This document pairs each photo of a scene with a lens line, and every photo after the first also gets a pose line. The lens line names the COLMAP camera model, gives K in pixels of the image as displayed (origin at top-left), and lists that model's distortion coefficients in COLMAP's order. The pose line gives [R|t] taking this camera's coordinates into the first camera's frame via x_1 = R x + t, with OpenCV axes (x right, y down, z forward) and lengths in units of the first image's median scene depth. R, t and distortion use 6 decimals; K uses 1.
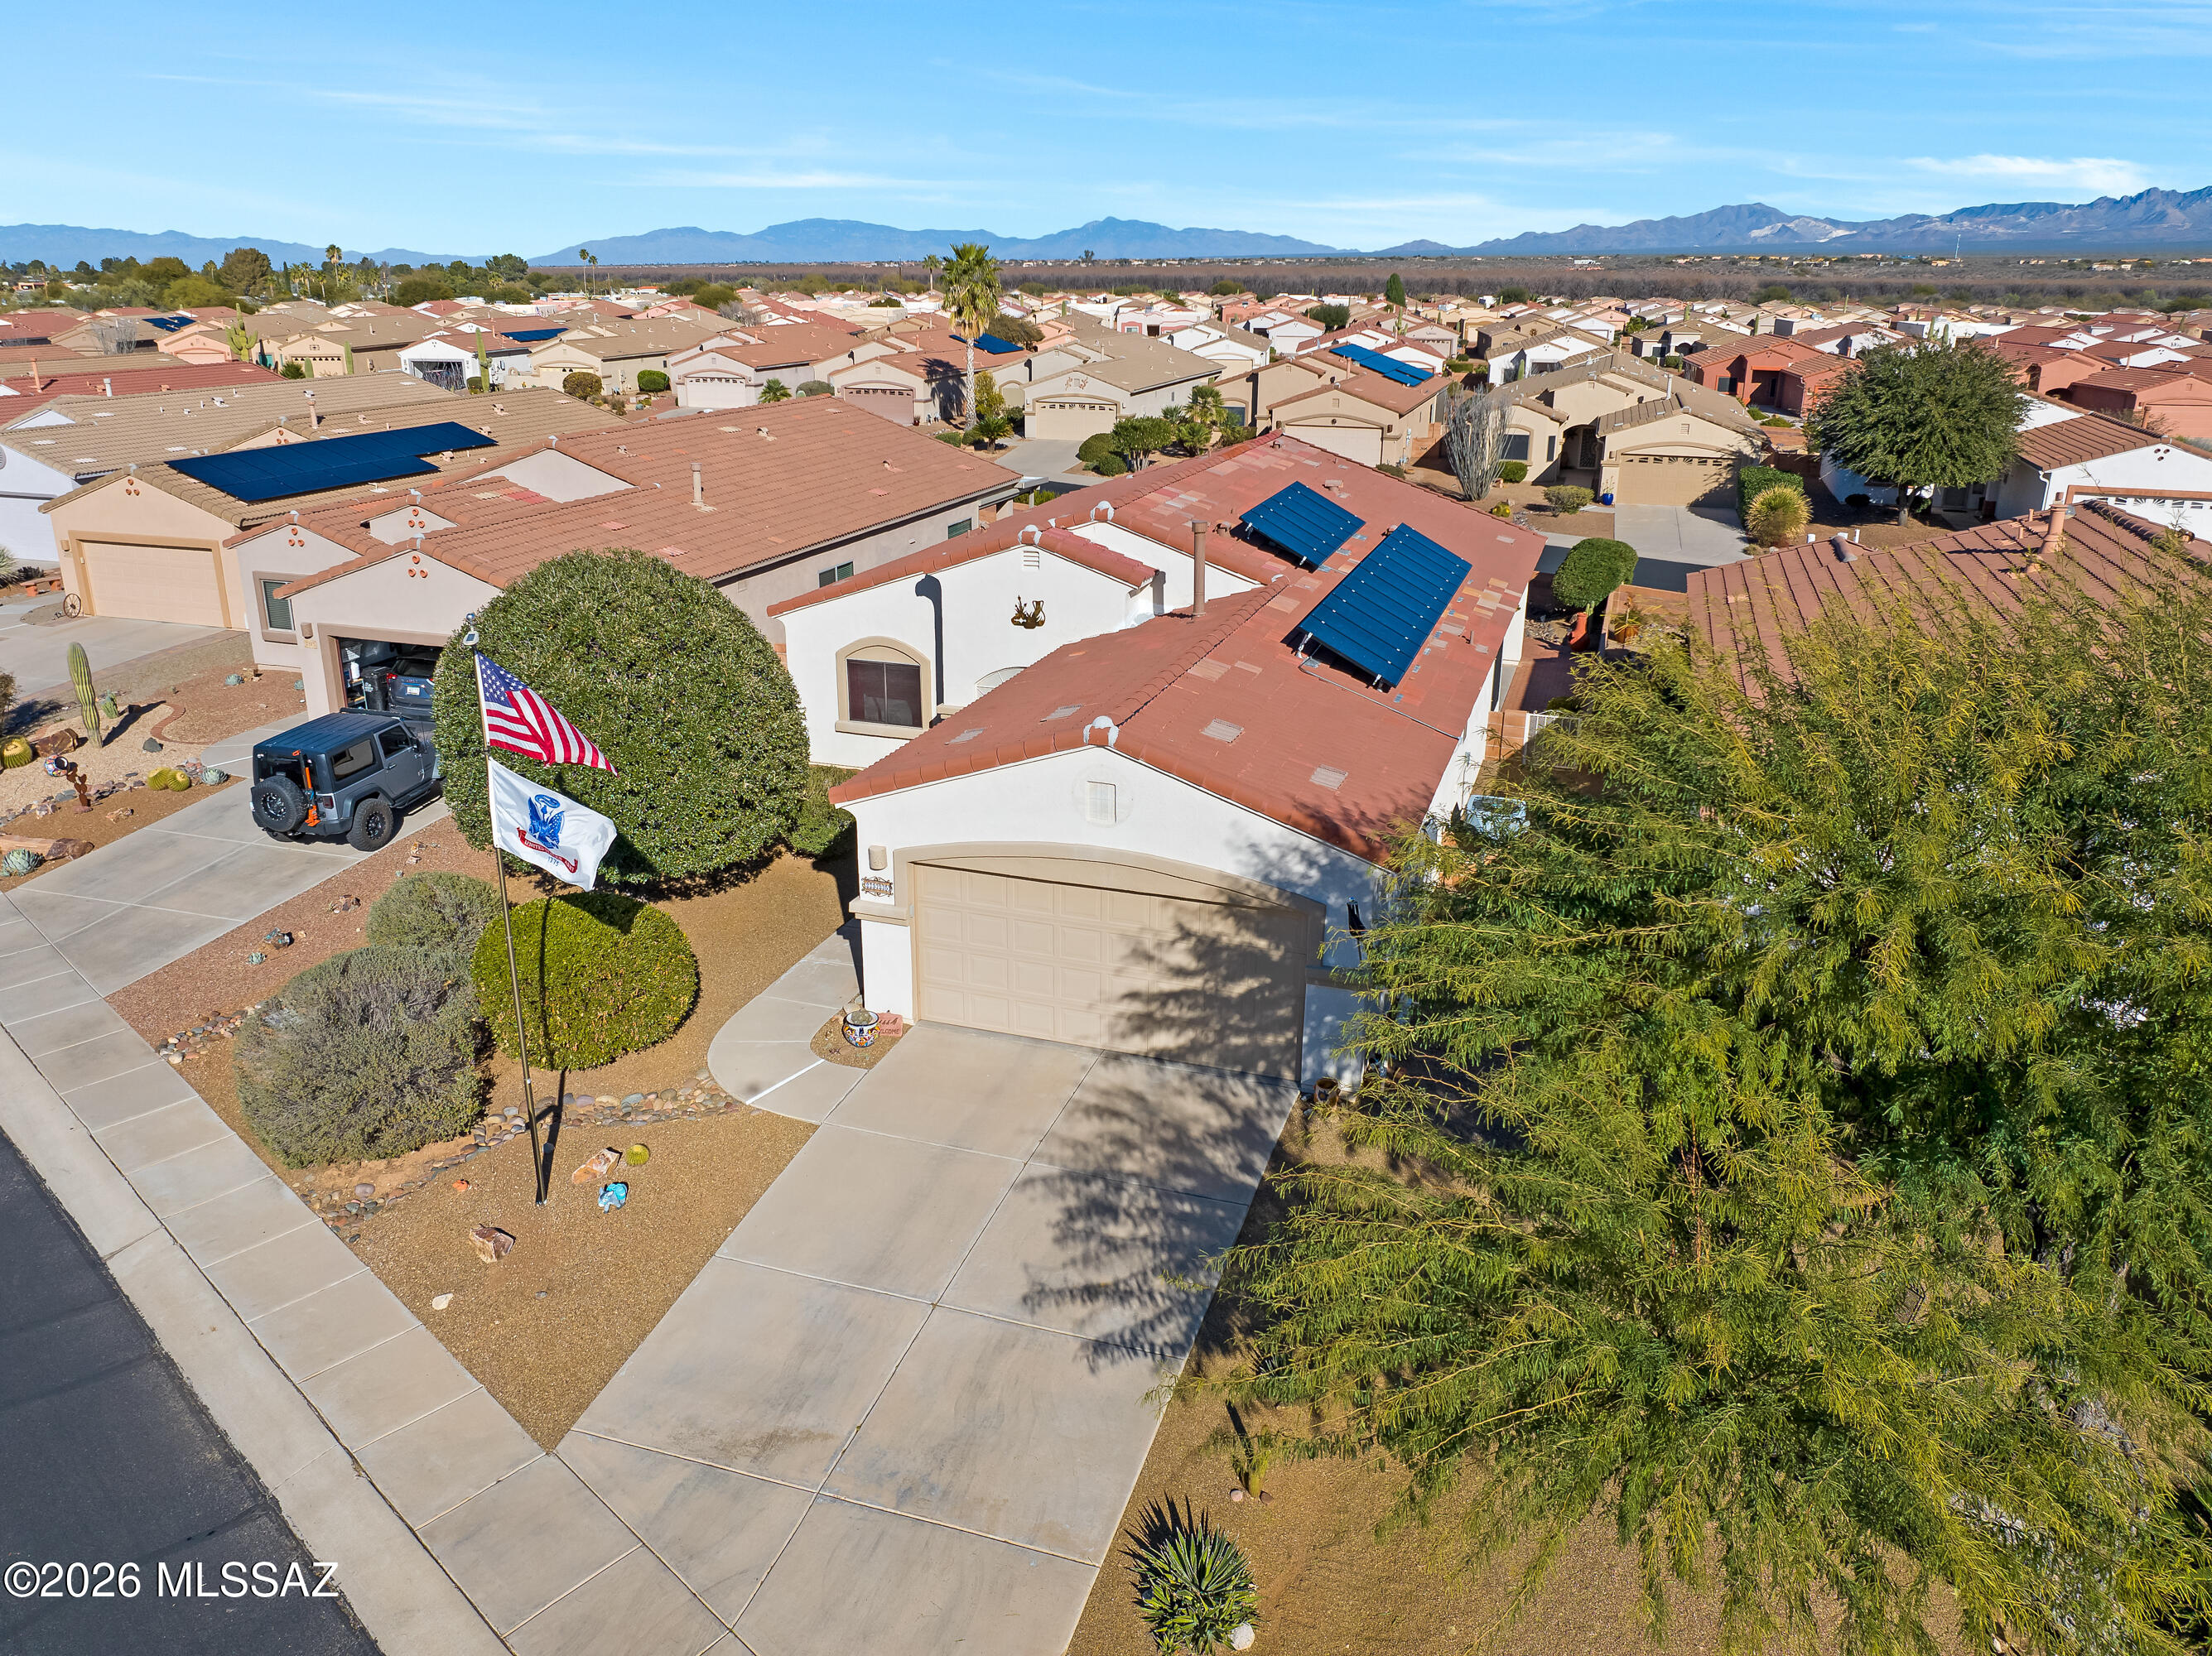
lens RADIAL K [[1587.0, 0, 1106.0], [0, 1587.0, 828.0], [0, 0, 1]] dist [-0.053323, 0.026196]
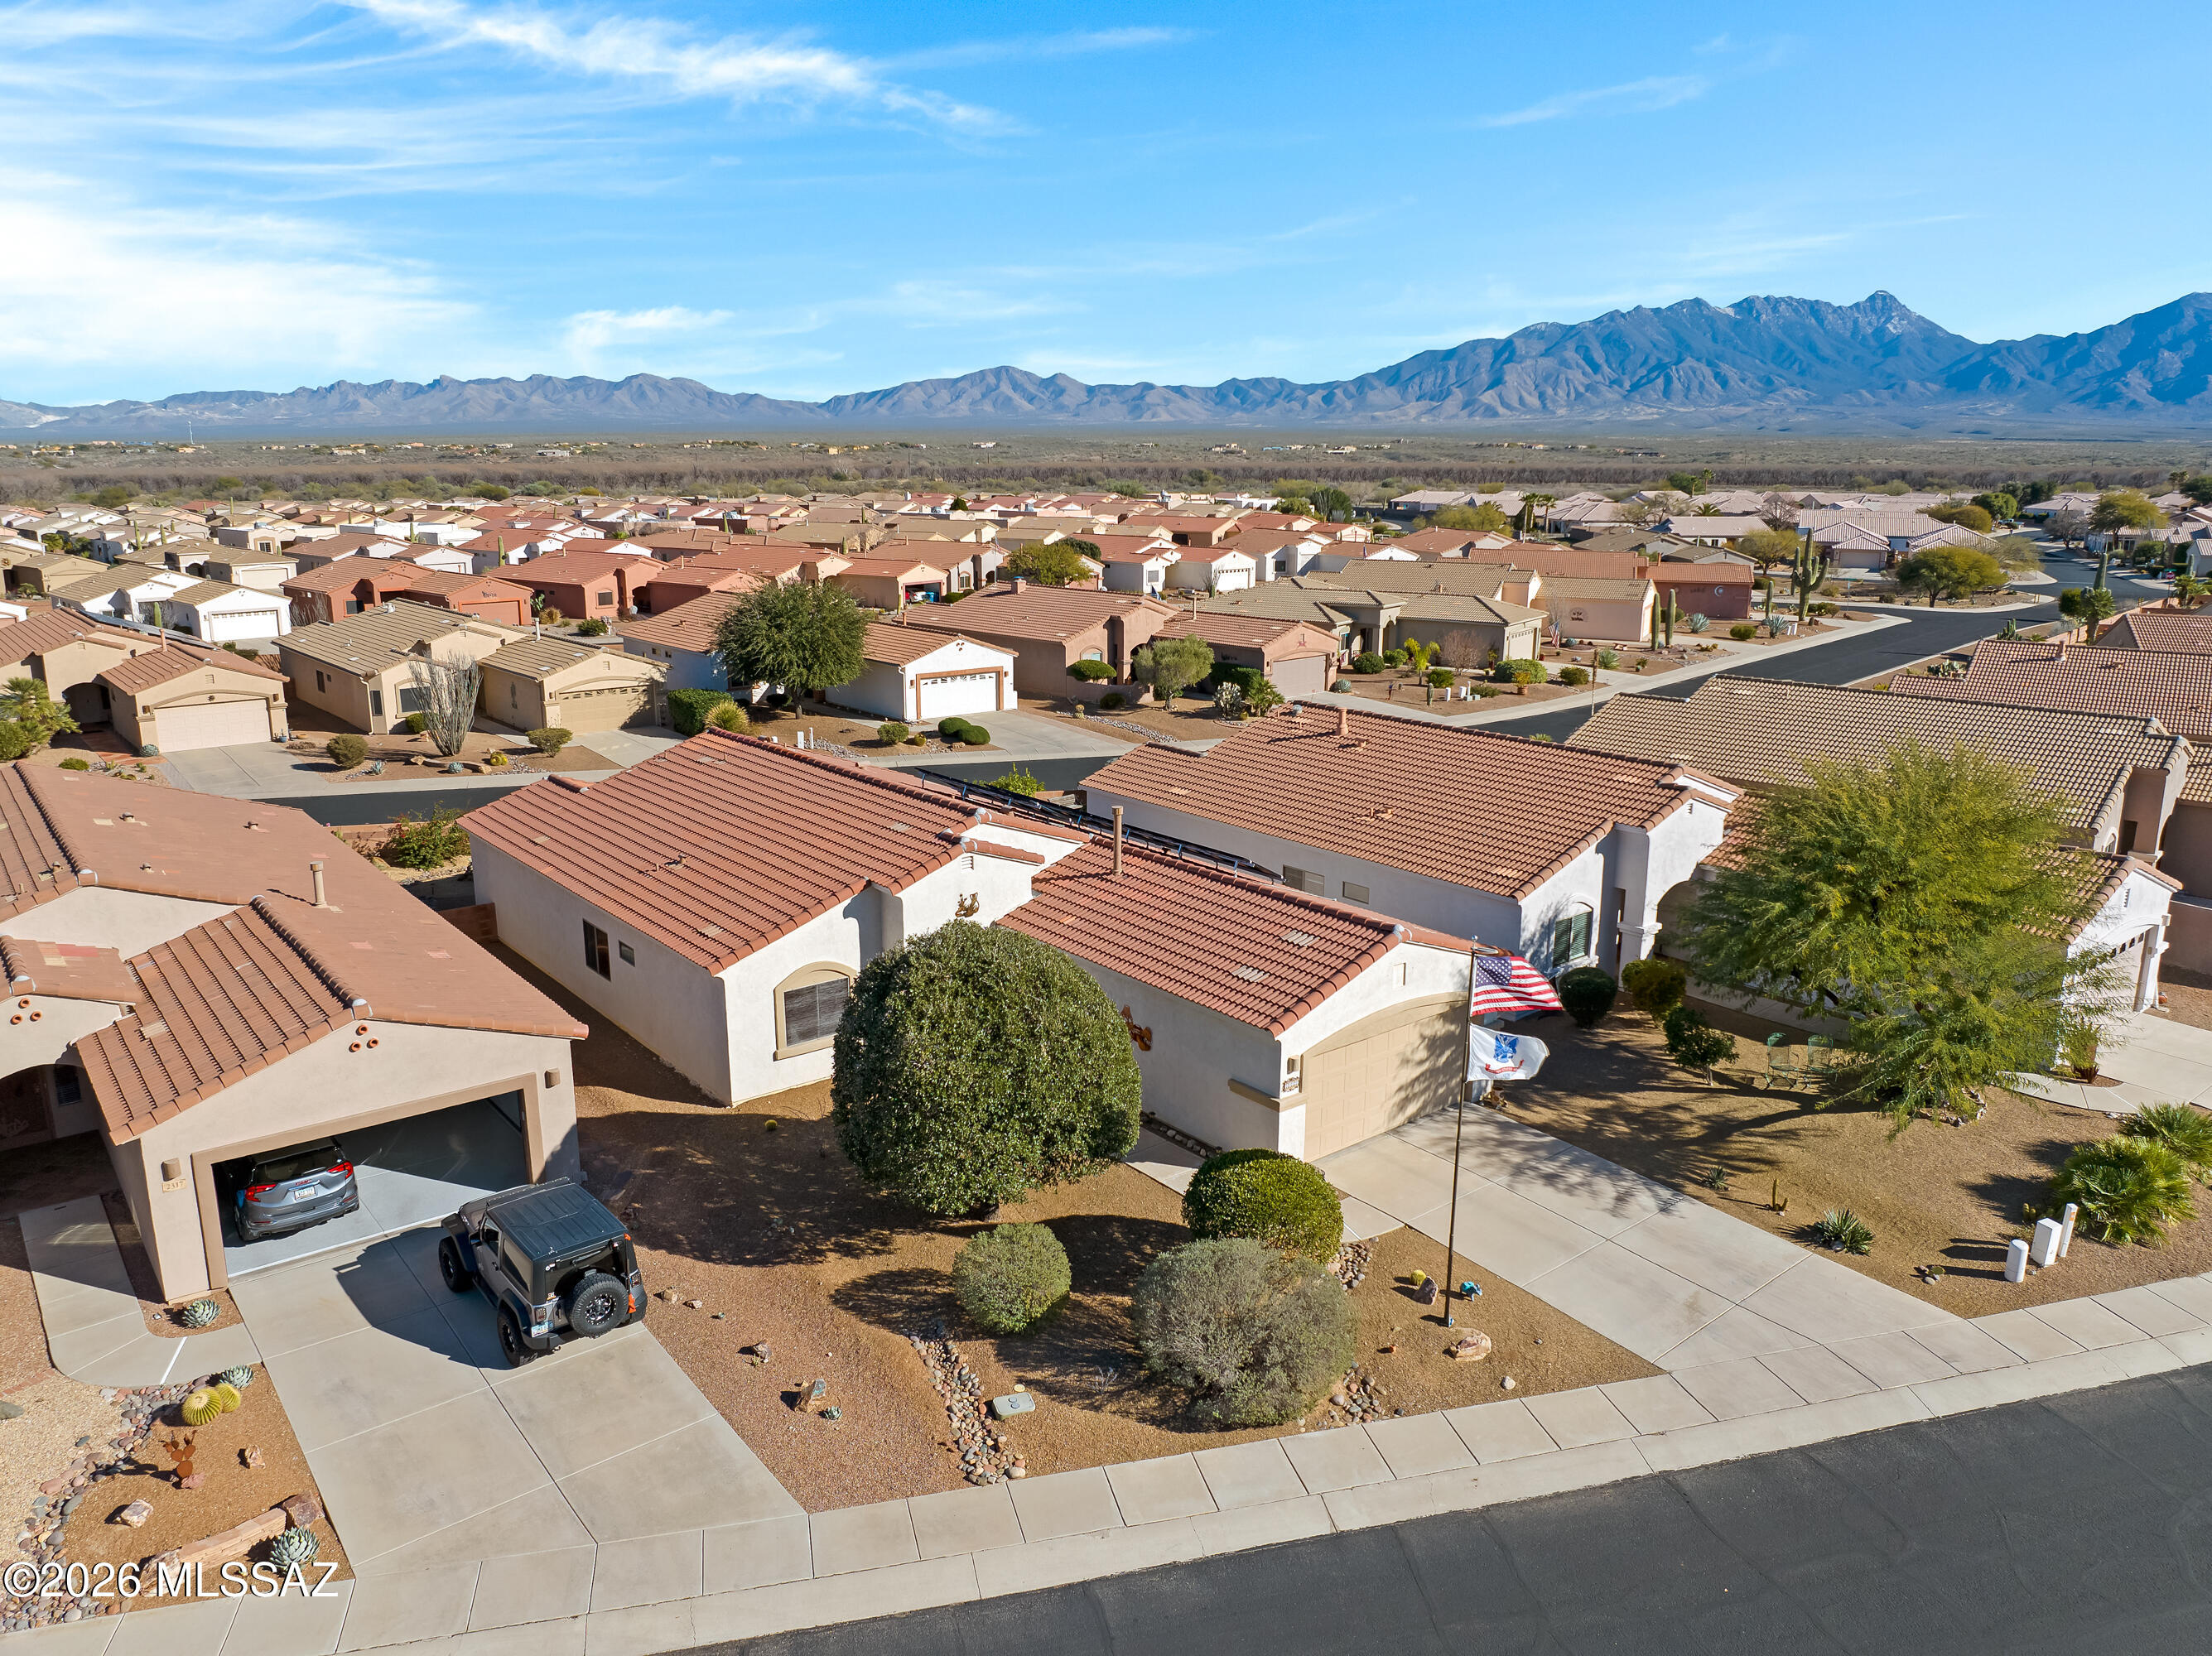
lens RADIAL K [[1587.0, 0, 1106.0], [0, 1587.0, 828.0], [0, 0, 1]] dist [-0.053323, 0.026196]
pose [[0.506498, -0.197337, 0.839355, -0.443332], [0.281536, 0.957954, 0.055330, -0.099832], [-0.814983, 0.208284, 0.540760, 0.096730]]
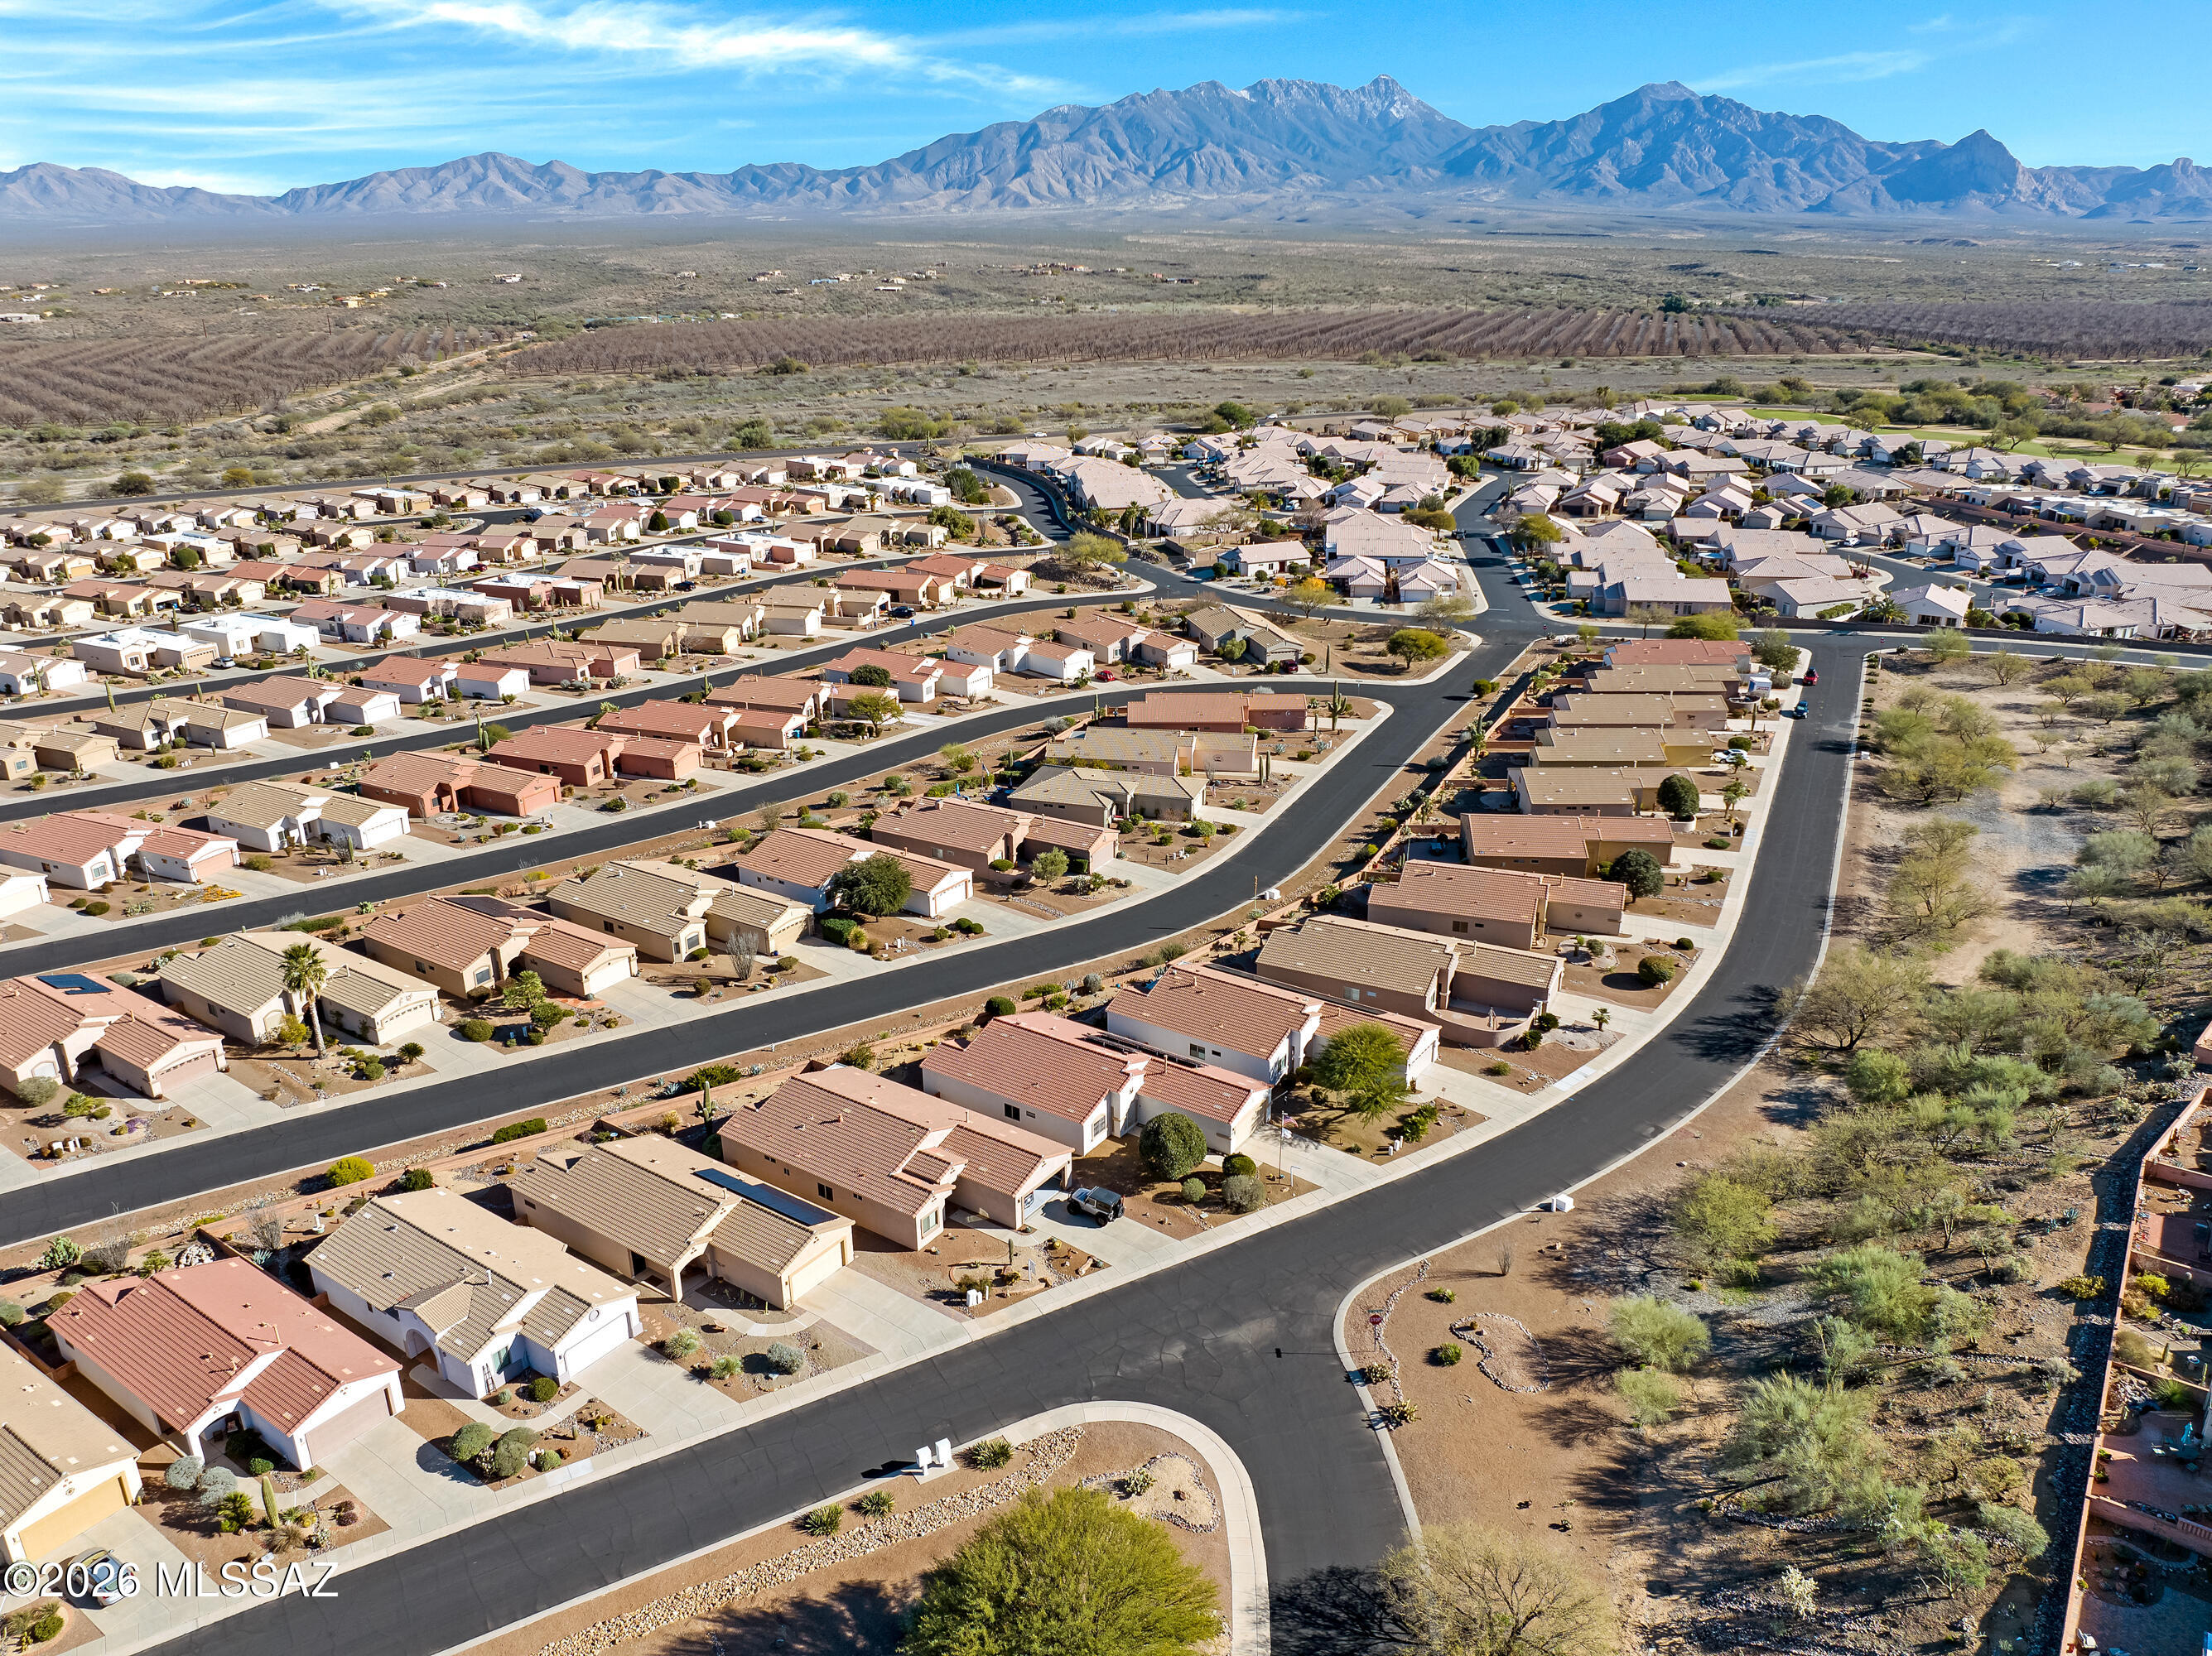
lens RADIAL K [[1587.0, 0, 1106.0], [0, 1587.0, 828.0], [0, 0, 1]] dist [-0.053323, 0.026196]
pose [[0.248159, -0.336031, 0.908570, -1.738580], [0.331895, 0.910636, 0.246144, -0.868174], [-0.910089, 0.240467, 0.337510, -0.292609]]
